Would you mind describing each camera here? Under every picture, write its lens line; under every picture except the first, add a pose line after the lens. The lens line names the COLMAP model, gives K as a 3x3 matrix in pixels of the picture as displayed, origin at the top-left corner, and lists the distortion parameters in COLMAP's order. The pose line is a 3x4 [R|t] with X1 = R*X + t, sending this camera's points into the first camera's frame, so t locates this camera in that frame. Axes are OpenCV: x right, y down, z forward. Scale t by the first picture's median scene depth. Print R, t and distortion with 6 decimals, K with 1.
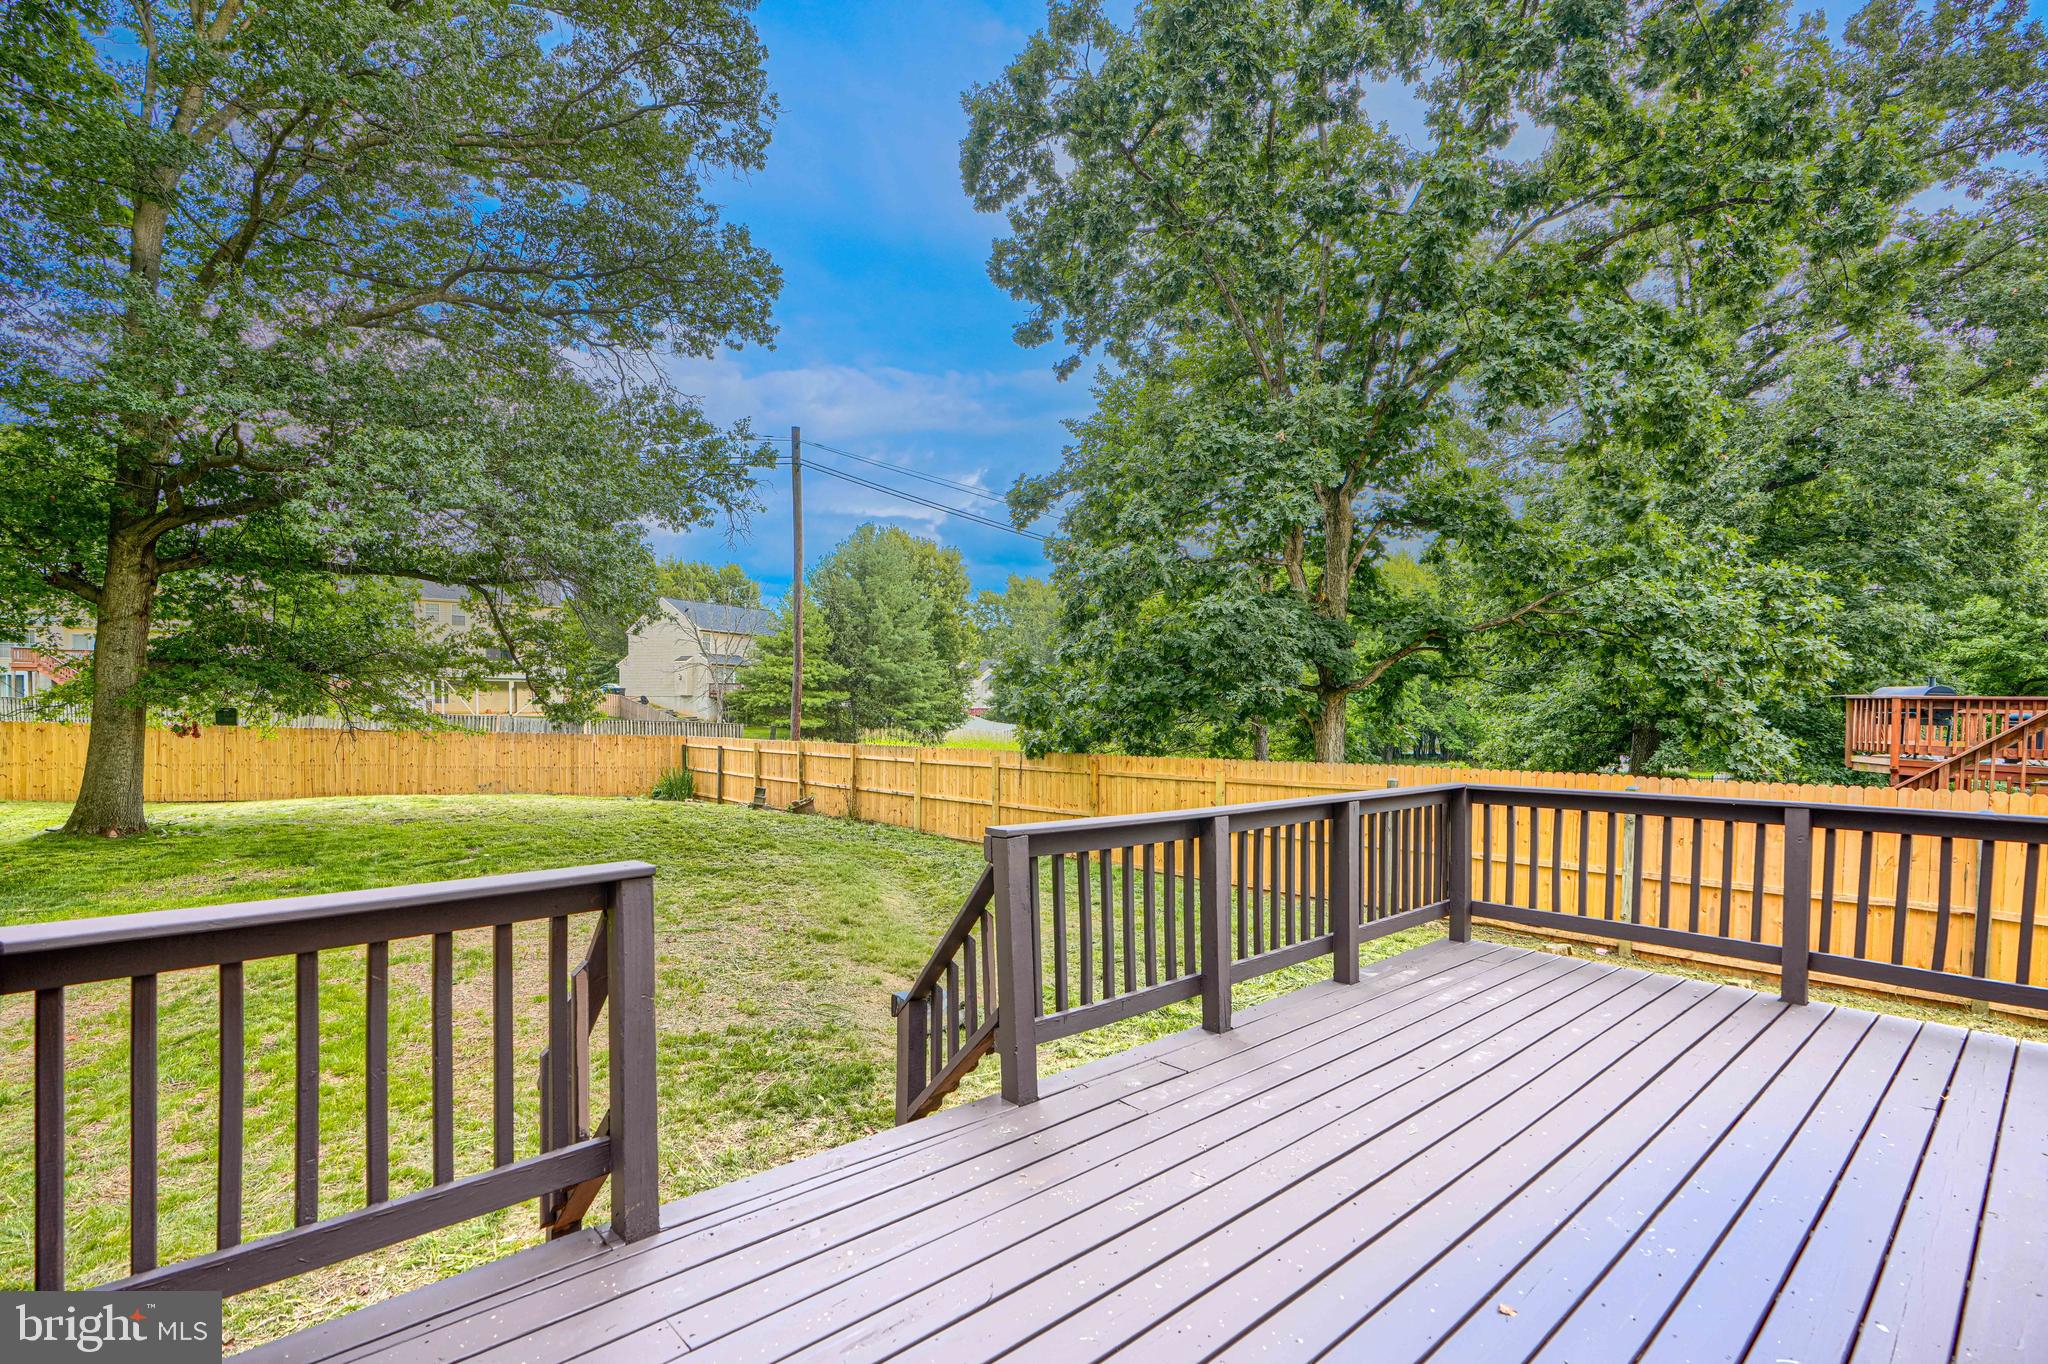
lens RADIAL K [[934.4, 0, 1028.0], [0, 934.4, 704.6], [0, 0, 1]] dist [0.001432, 0.000136]
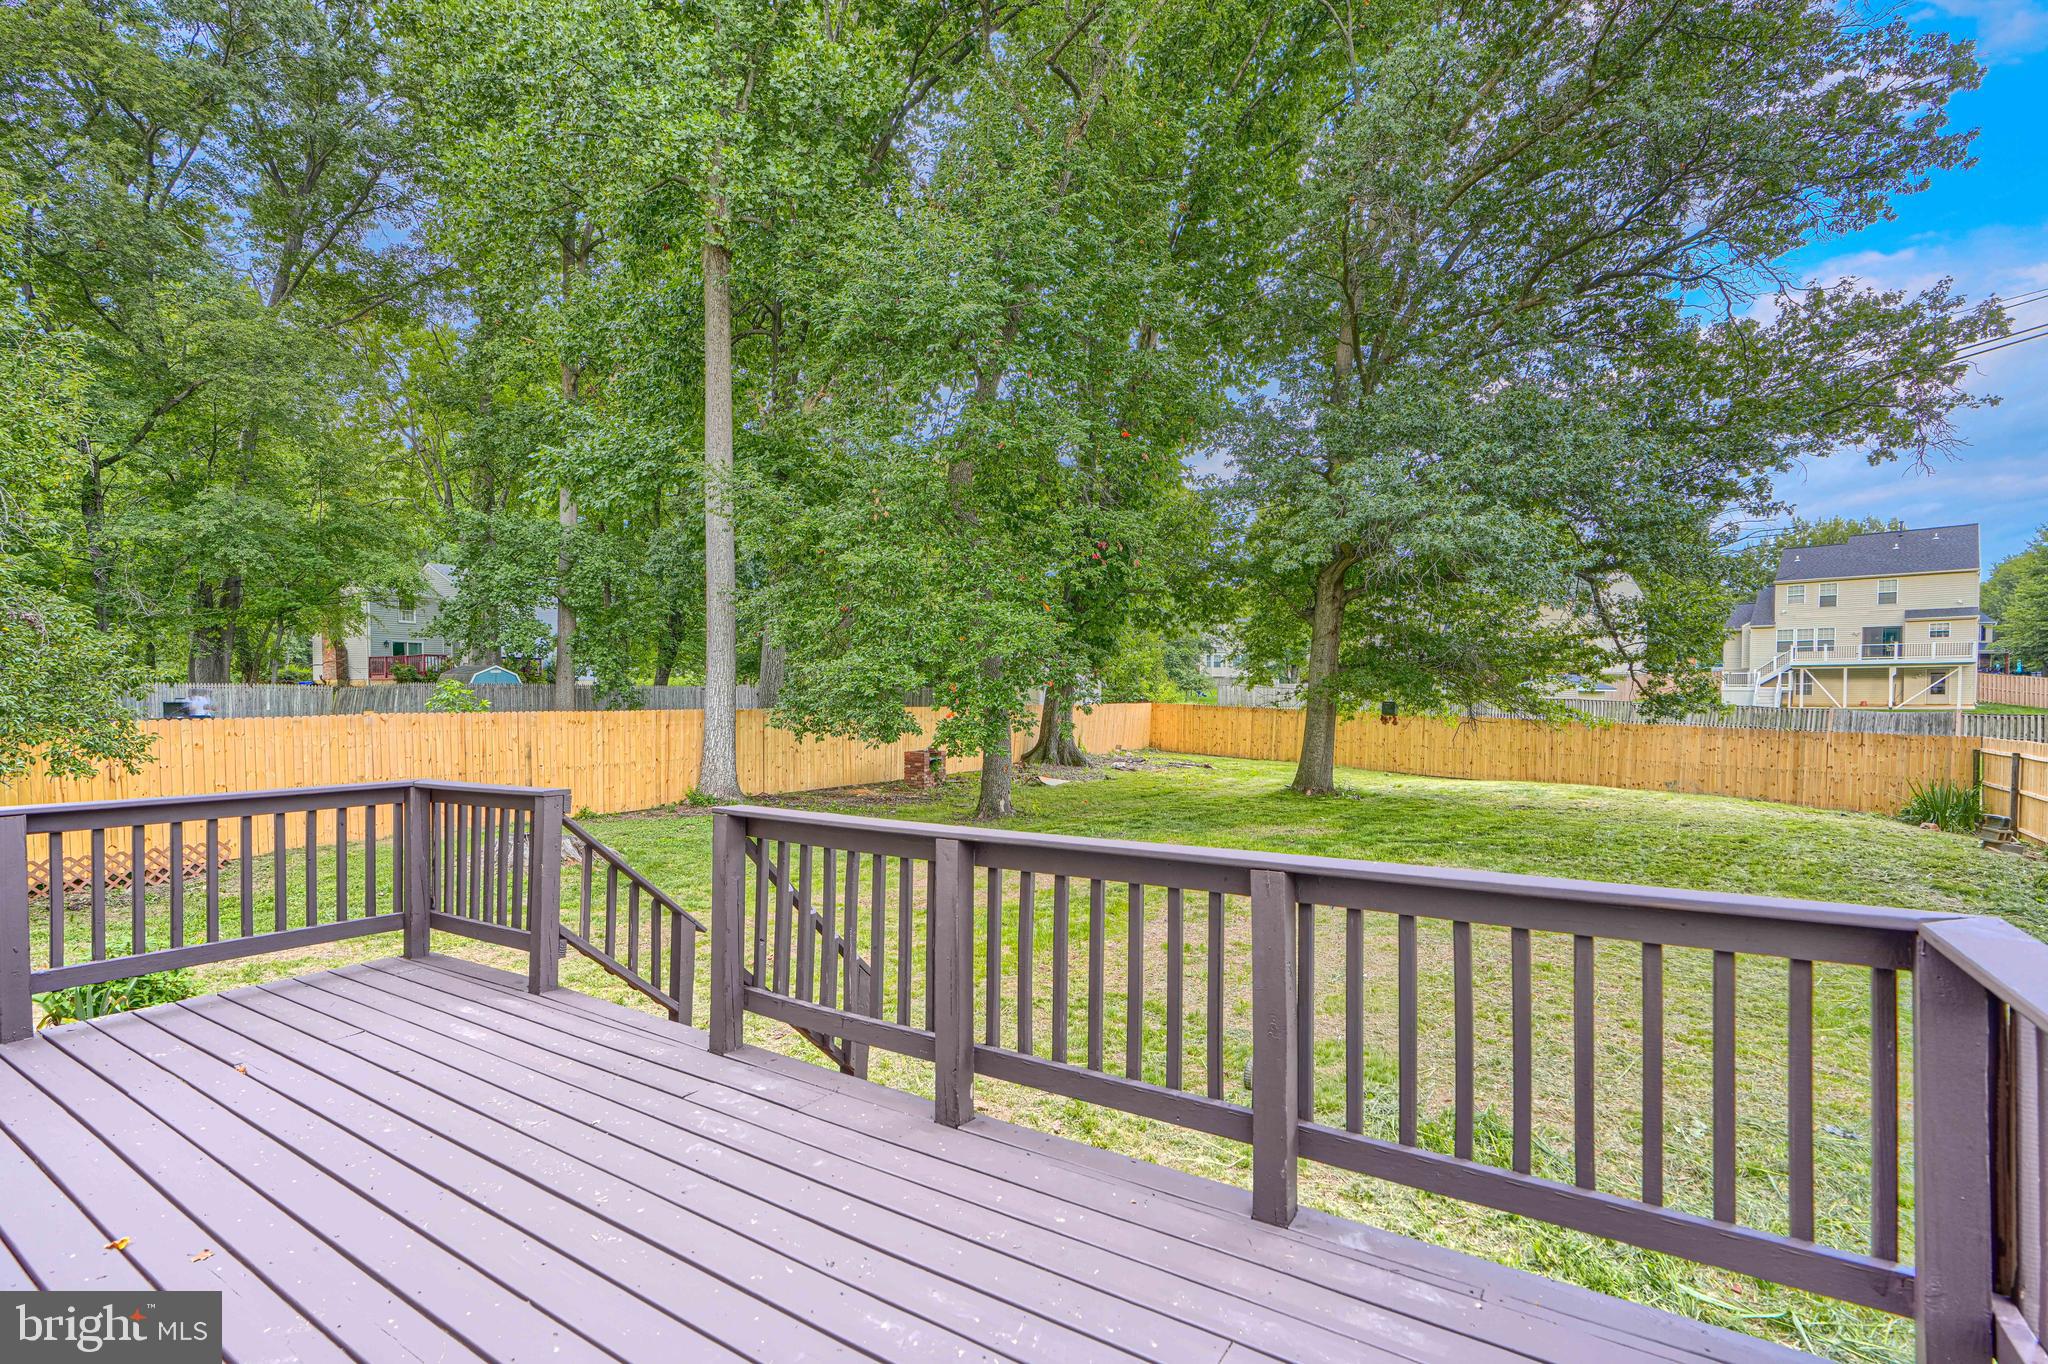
lens RADIAL K [[934.4, 0, 1028.0], [0, 934.4, 704.6], [0, 0, 1]] dist [0.001432, 0.000136]
pose [[0.264638, -0.002572, -0.964344, 0.231180], [0.009896, 0.999951, 0.000049, 0.003019], [0.964297, -0.009557, 0.264651, 0.210353]]
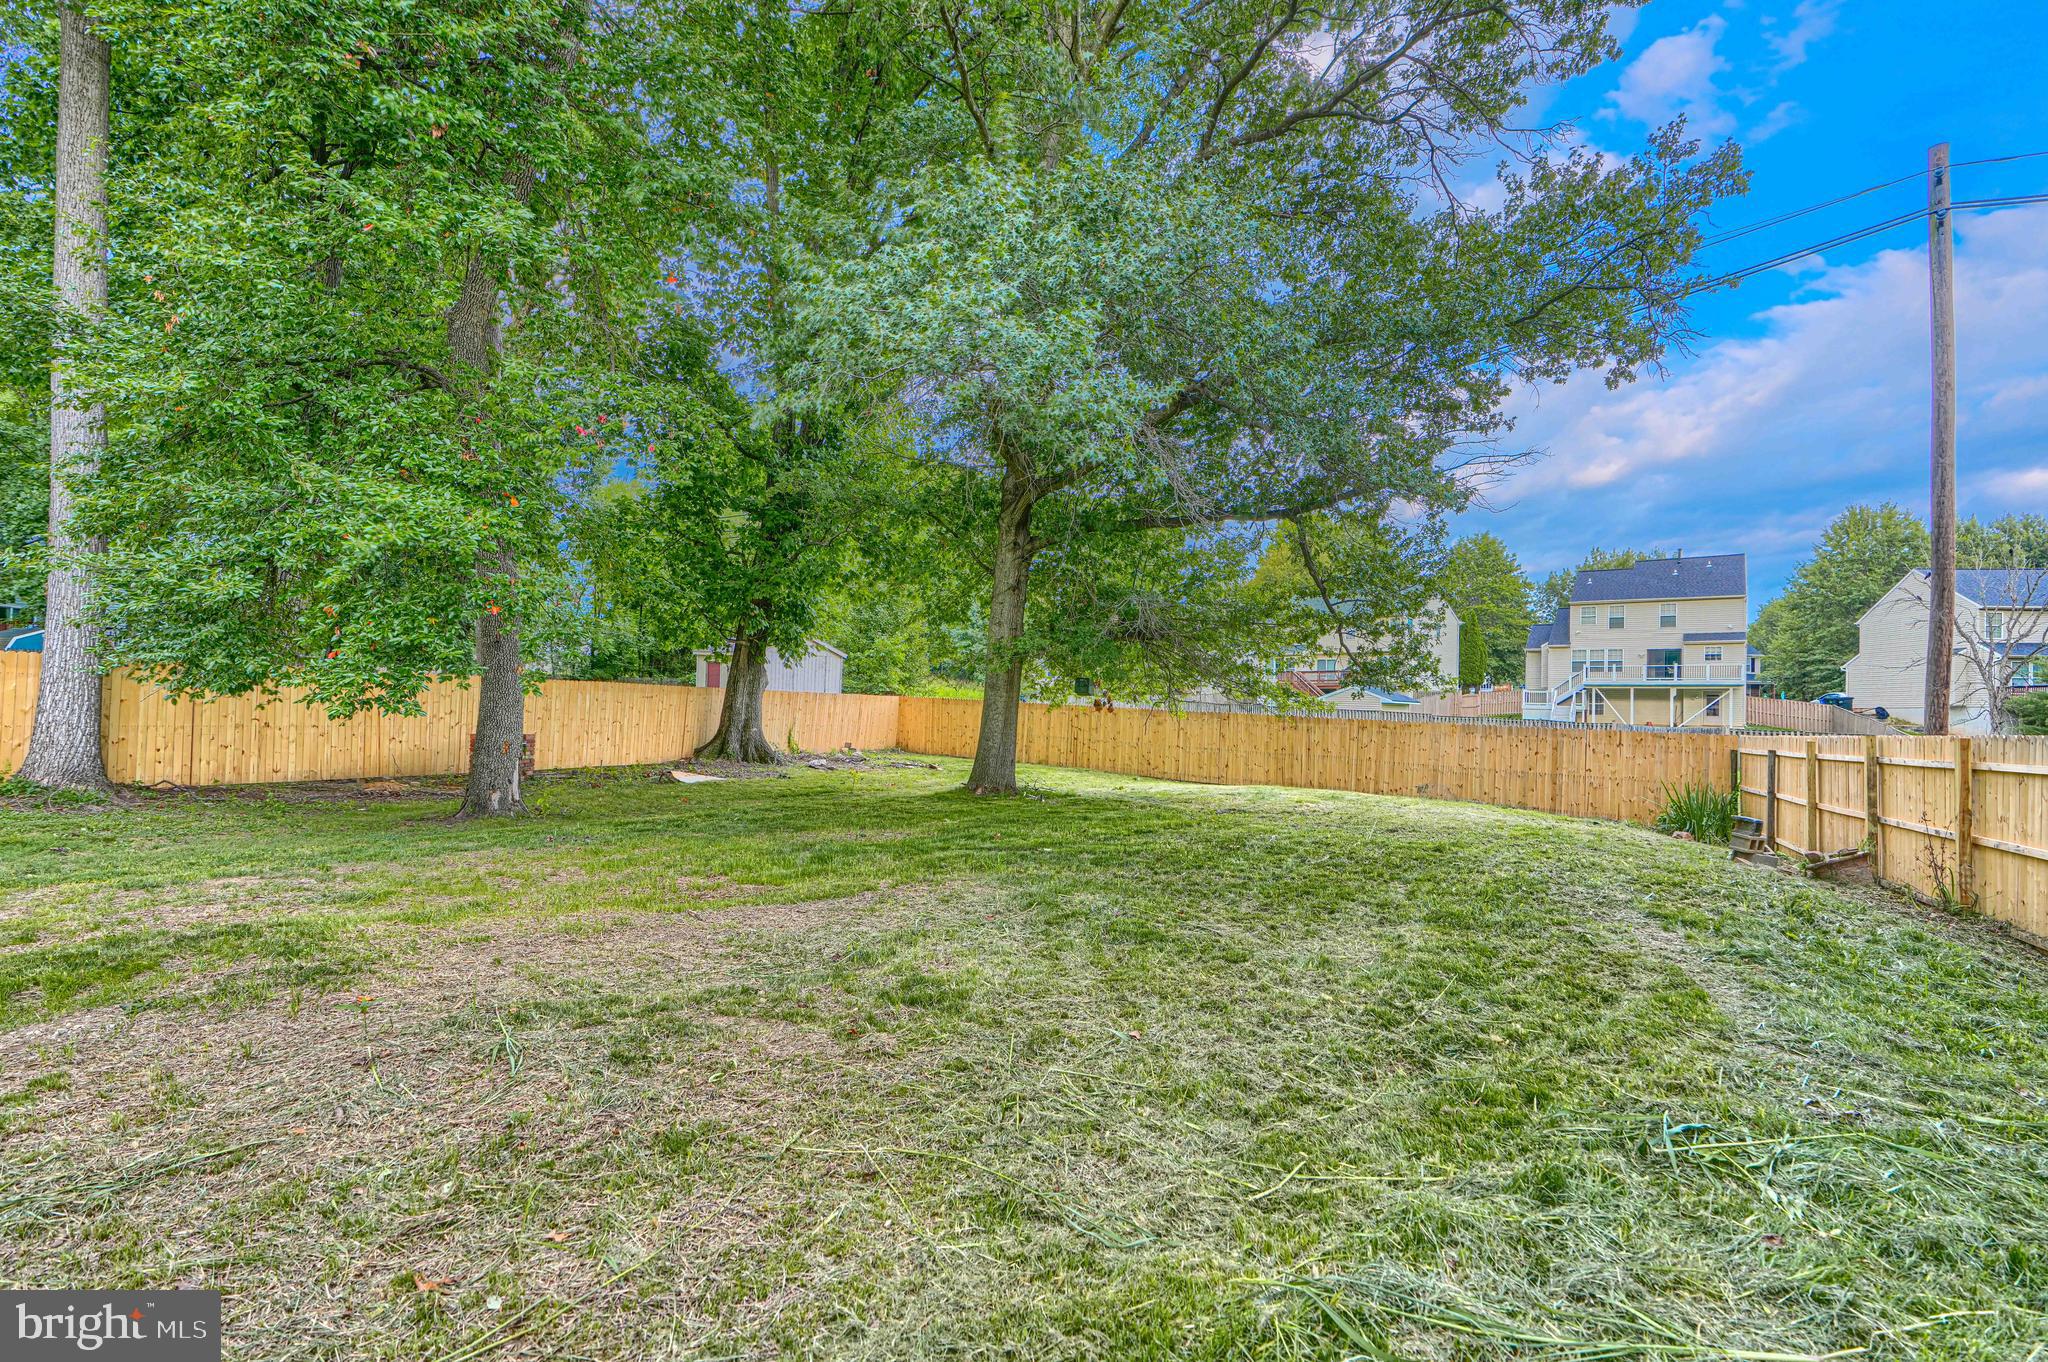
lens RADIAL K [[961.6, 0, 1020.2], [0, 961.6, 676.1], [0, 0, 1]] dist [0.001707, 0.000133]
pose [[0.400136, -0.036987, -0.915709, 0.058171], [-0.011240, 0.998912, -0.045260, 0.051390], [0.916387, 0.028403, 0.399285, 0.551528]]
